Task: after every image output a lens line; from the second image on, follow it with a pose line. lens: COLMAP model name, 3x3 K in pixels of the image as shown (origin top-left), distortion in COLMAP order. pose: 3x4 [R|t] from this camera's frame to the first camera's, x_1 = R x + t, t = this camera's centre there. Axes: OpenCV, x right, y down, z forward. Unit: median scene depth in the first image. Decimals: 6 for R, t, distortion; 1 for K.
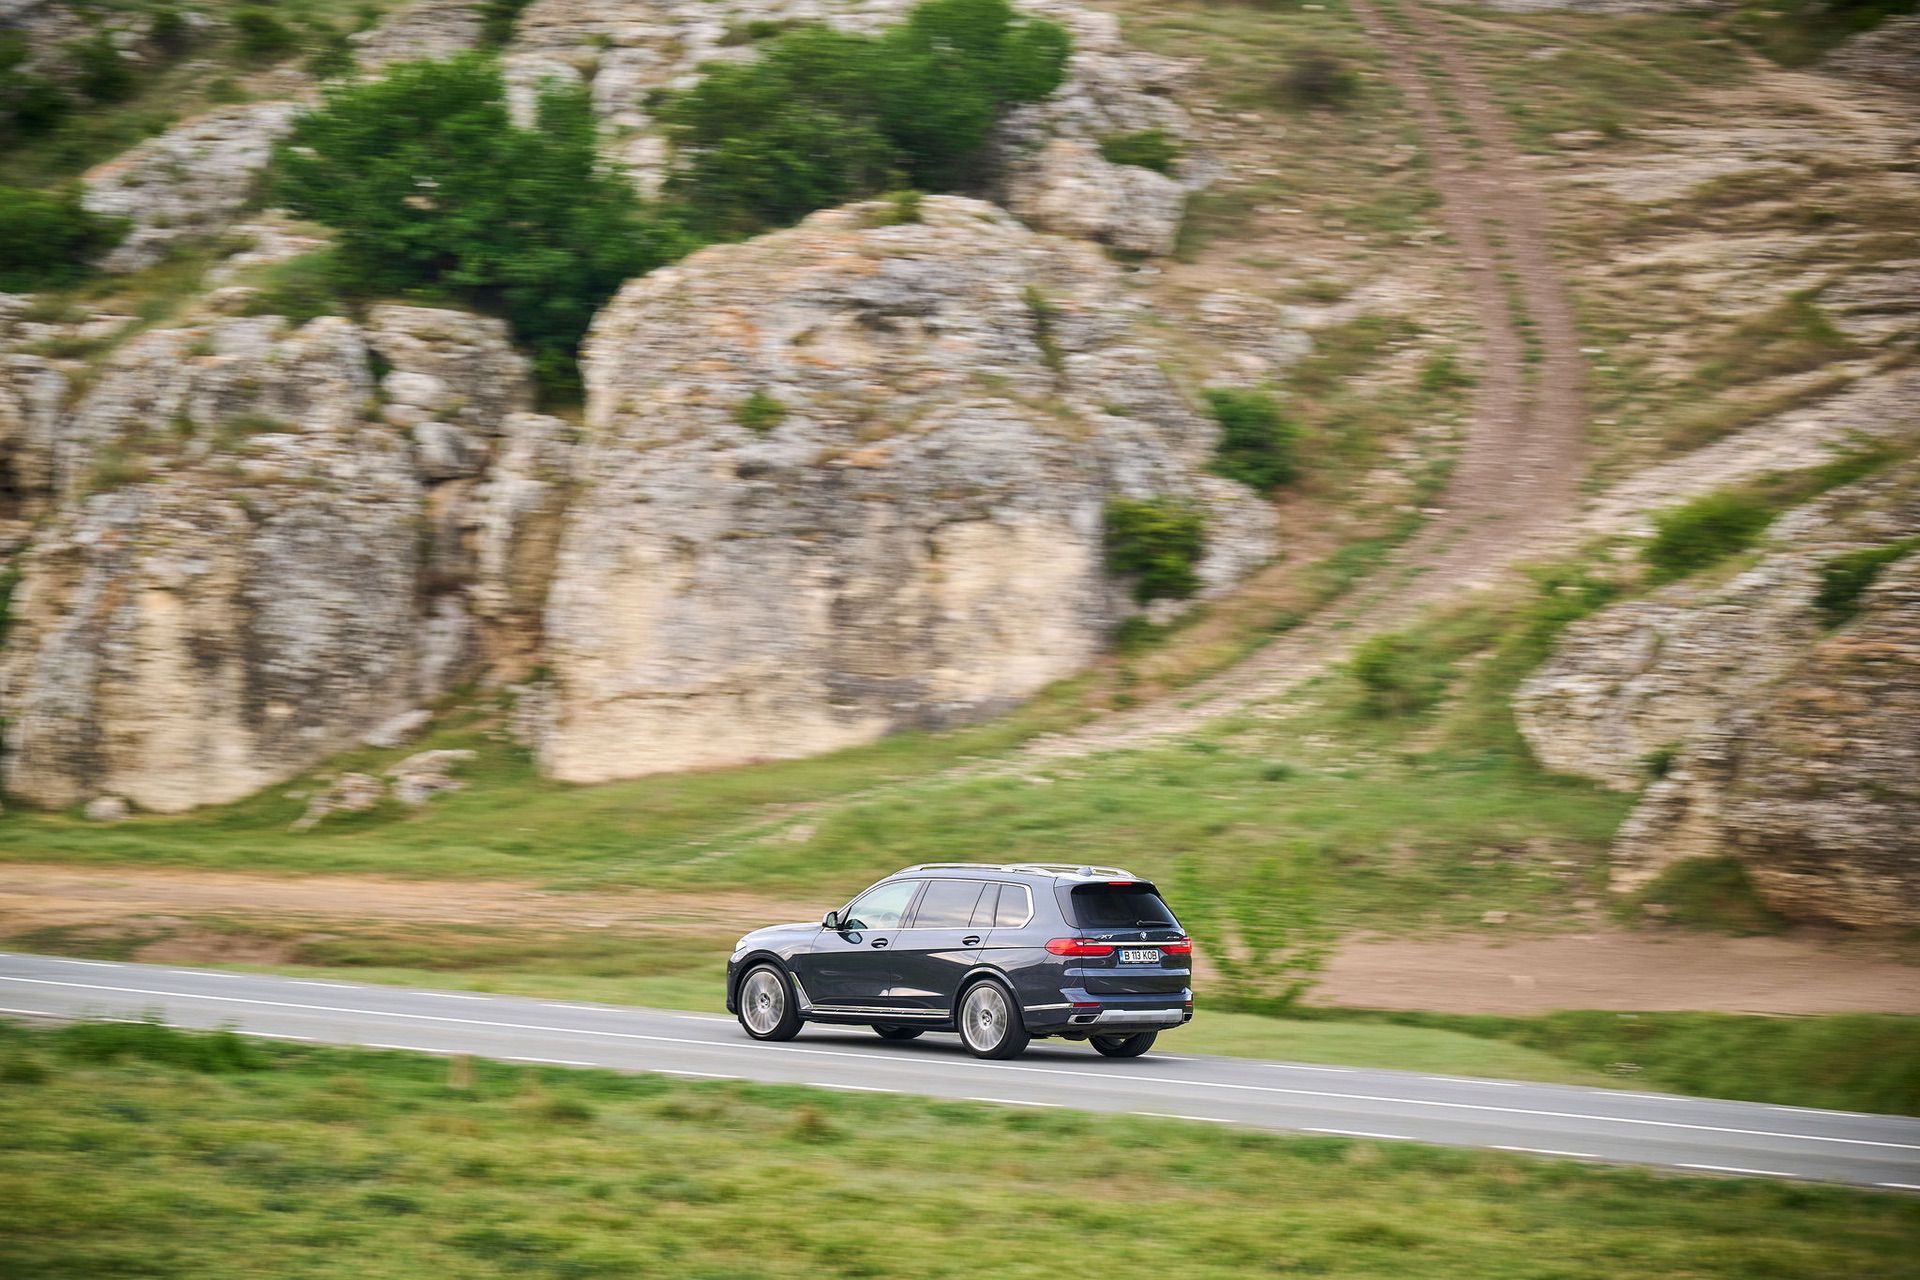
lens RADIAL K [[8144.3, 0, 960.0], [0, 8144.3, 640.0], [0, 0, 1]] dist [0.153199, -0.670467]
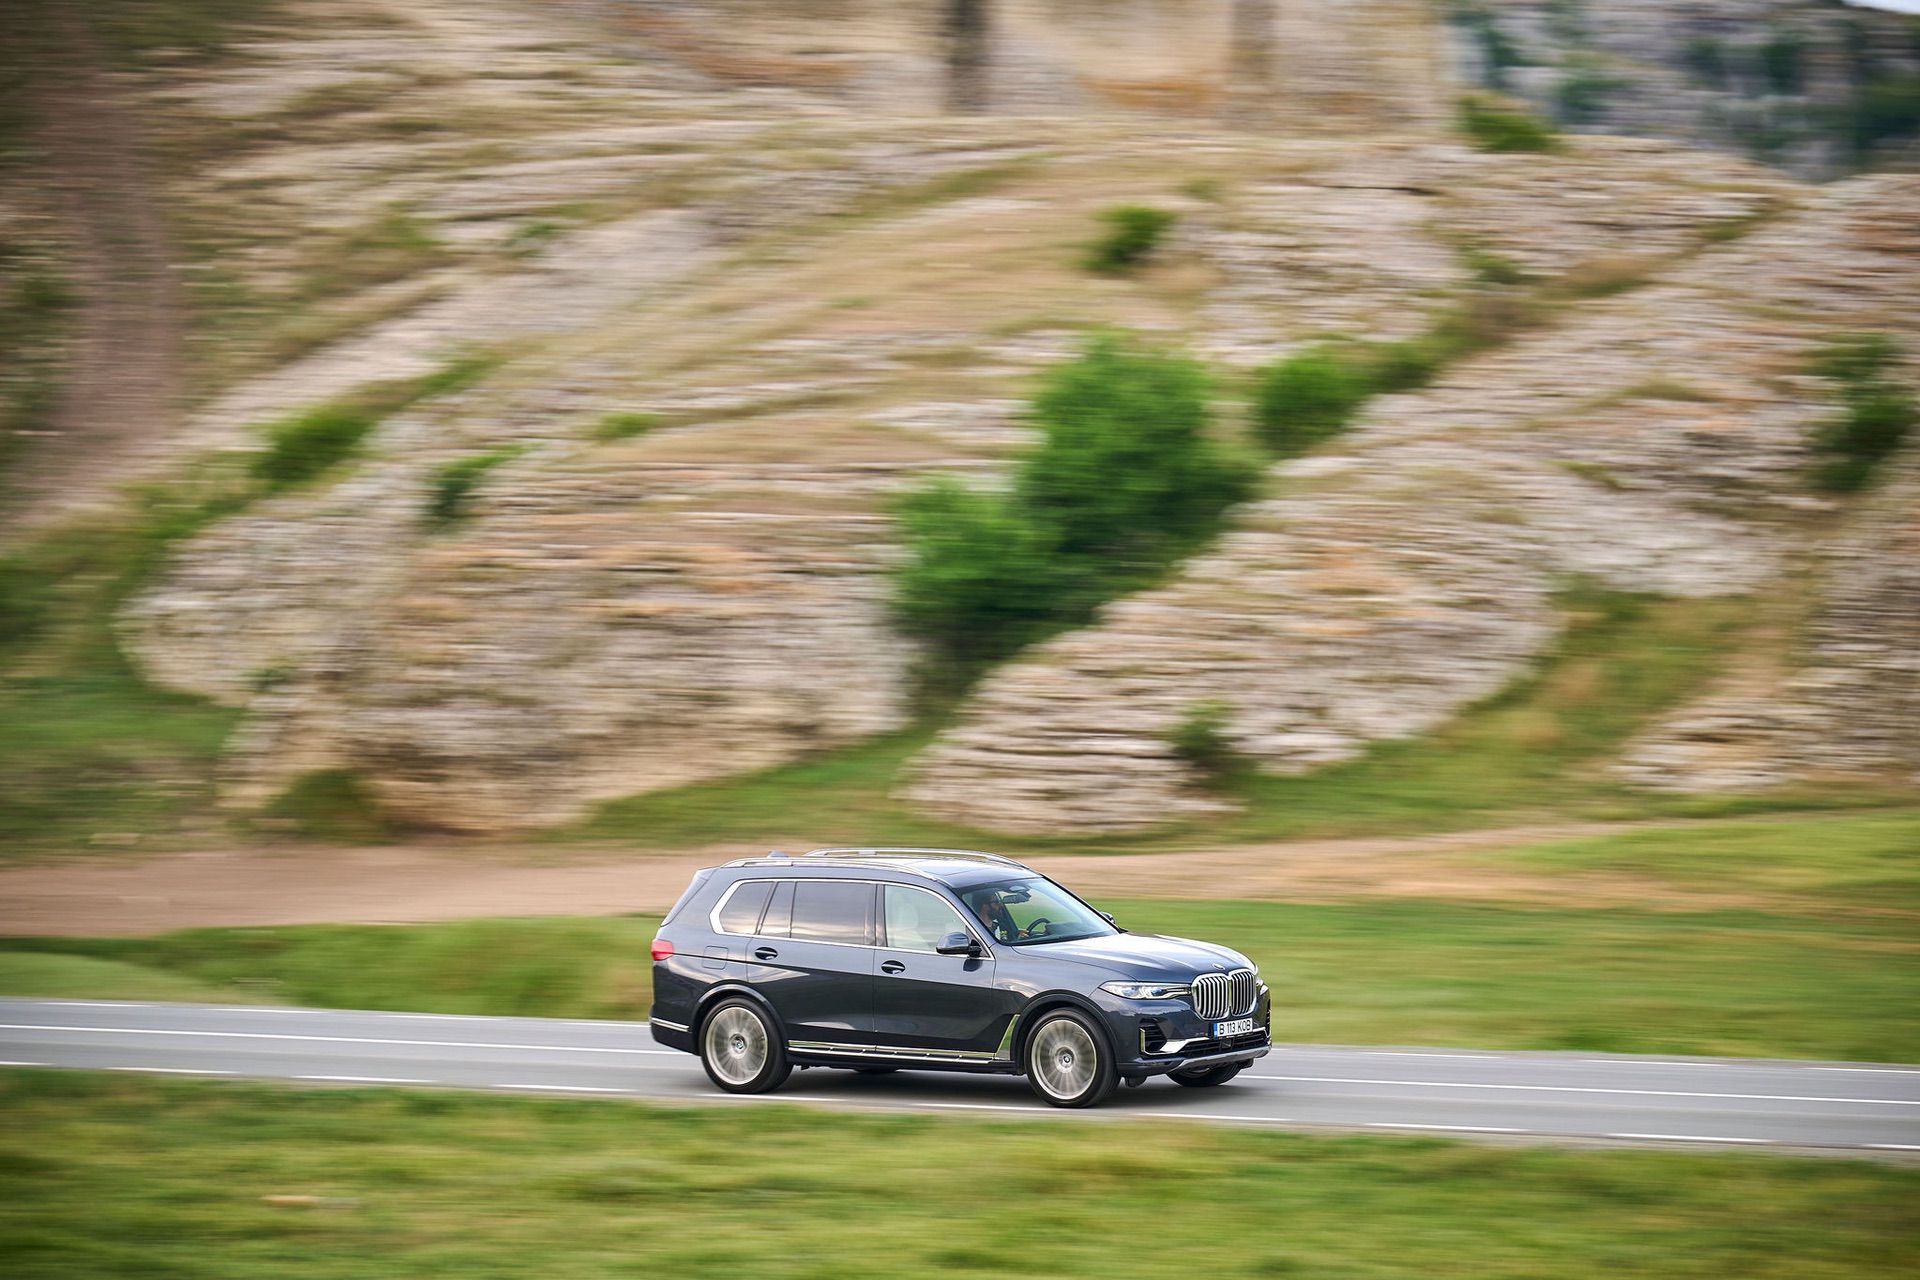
lens RADIAL K [[8144.3, 0, 960.0], [0, 8144.3, 640.0], [0, 0, 1]] dist [0.153199, -0.670467]
pose [[0.984828, -0.037151, 0.169509, -0.150132], [0.035359, 0.999282, 0.013579, -0.010279], [-0.169892, -0.007379, 0.985435, 0.137890]]
